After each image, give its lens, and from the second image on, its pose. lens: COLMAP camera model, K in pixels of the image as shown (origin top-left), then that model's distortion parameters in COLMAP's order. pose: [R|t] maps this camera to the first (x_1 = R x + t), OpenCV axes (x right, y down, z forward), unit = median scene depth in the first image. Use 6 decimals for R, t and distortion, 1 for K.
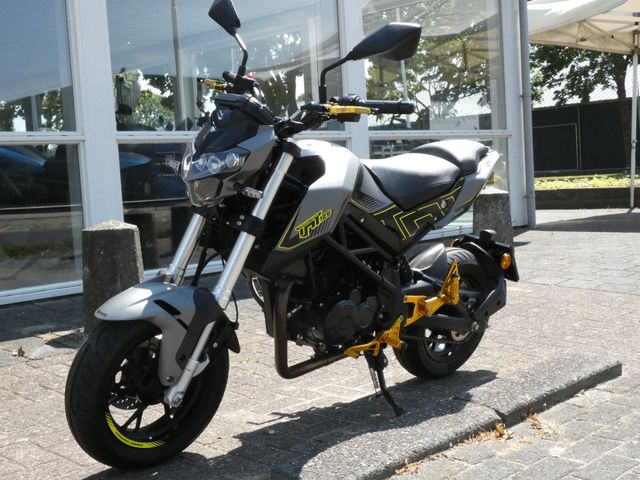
lens RADIAL K [[855.1, 0, 321.3], [0, 855.1, 238.5], [0, 0, 1]] dist [0.027419, 0.000000]
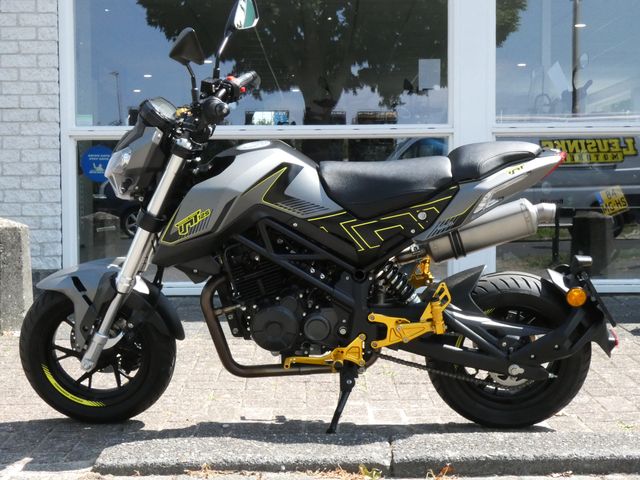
lens RADIAL K [[1038.4, 0, 319.7], [0, 1038.4, 240.0], [0, 0, 1]] dist [0.028932, 0.000000]
pose [[0.696258, 0.082438, -0.713042, 0.987333], [-0.085111, 0.995857, 0.032028, -0.048358], [0.712727, 0.038388, 0.700390, 0.230104]]
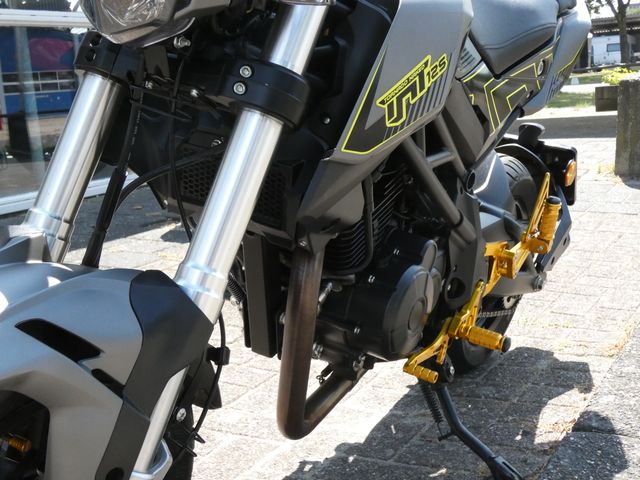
lens RADIAL K [[855.1, 0, 320.6], [0, 855.1, 242.9], [0, 0, 1]] dist [0.027419, 0.000000]
pose [[0.966050, -0.061056, 0.251038, -0.154228], [0.037102, 0.994388, 0.099072, 0.012668], [-0.255679, -0.086394, 0.962894, 0.616930]]
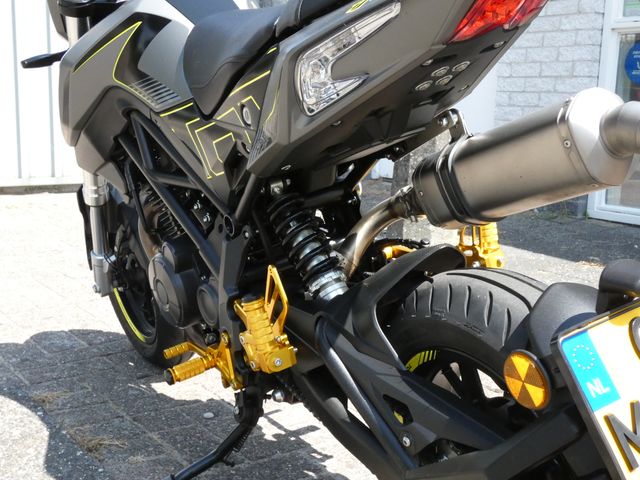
lens RADIAL K [[855.1, 0, 320.7], [0, 855.1, 240.3], [0, 0, 1]] dist [0.027419, 0.000000]
pose [[-0.196571, 0.206371, -0.958525, 0.637476], [-0.093322, 0.969223, 0.227813, -0.093040], [0.976038, 0.134233, -0.171262, 1.330028]]
